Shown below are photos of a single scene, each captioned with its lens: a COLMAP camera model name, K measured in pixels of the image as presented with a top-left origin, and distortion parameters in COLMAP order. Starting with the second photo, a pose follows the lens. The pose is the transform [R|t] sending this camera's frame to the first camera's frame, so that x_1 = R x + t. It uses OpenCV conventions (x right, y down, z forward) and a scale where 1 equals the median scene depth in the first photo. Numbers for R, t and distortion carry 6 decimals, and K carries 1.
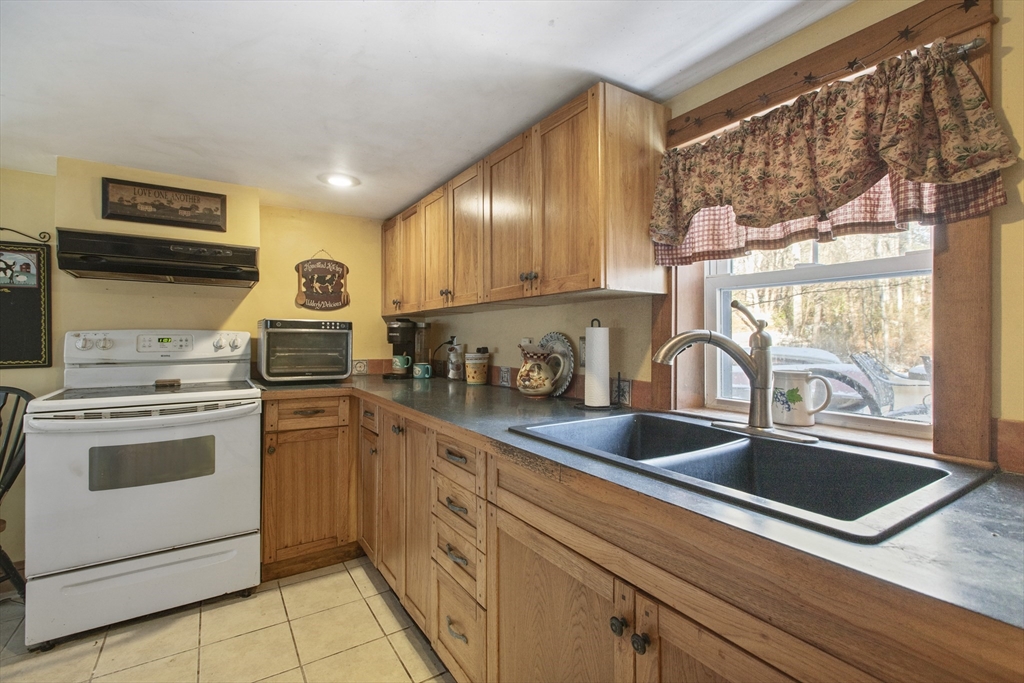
lens RADIAL K [[462.3, 0, 506.1], [0, 462.3, 333.9], [0, 0, 1]] dist [0.001806, -0.000476]
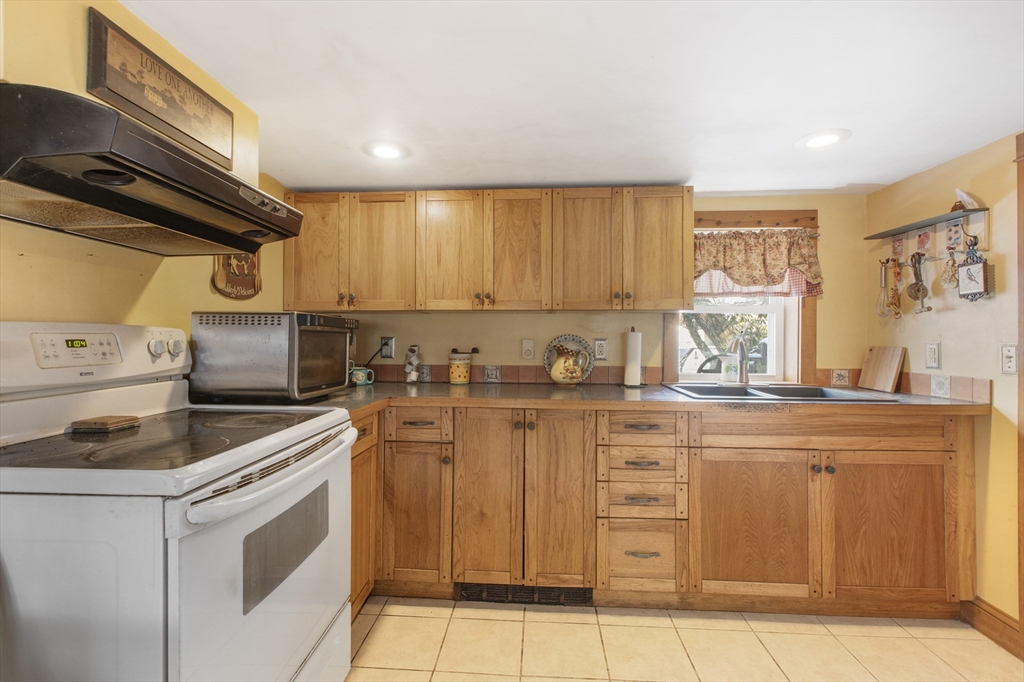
lens RADIAL K [[462.3, 0, 508.6], [0, 462.3, 335.7], [0, 0, 1]] dist [0.001806, -0.000476]
pose [[0.590554, 0.005439, 0.806980, -1.168259], [-0.009472, 0.999955, 0.000192, 0.000042], [-0.806943, -0.007757, 0.590579, 0.421608]]
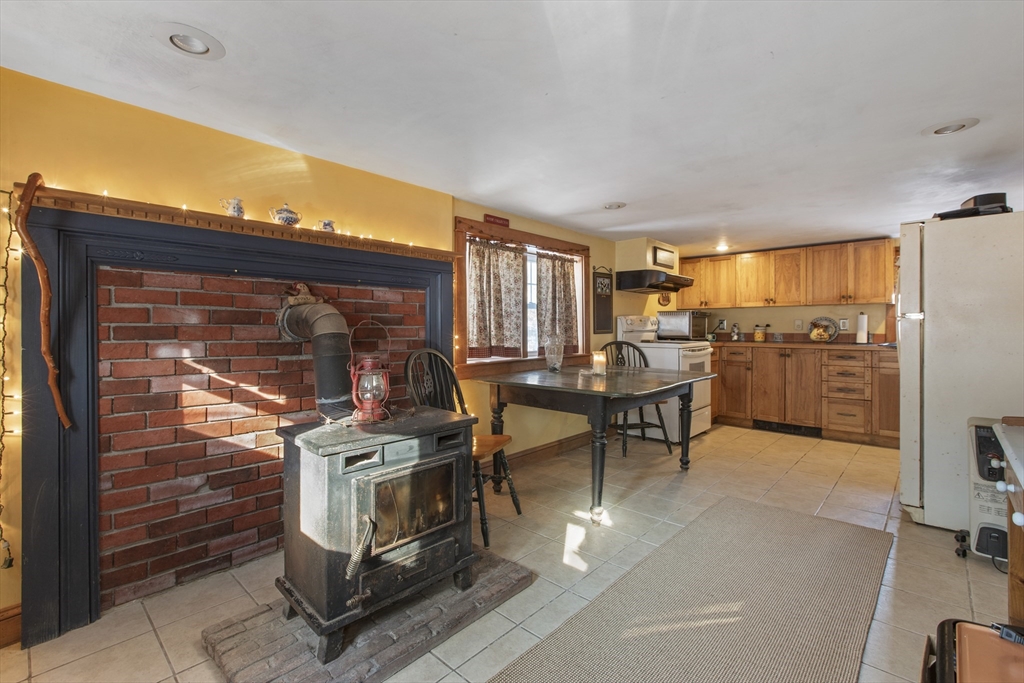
lens RADIAL K [[462.3, 0, 506.8], [0, 462.3, 330.8], [0, 0, 1]] dist [0.001806, -0.000476]
pose [[0.967955, -0.005807, 0.251056, -2.443443], [0.001804, 0.999868, 0.016173, 0.030394], [-0.251116, -0.015202, 0.967838, -1.106879]]
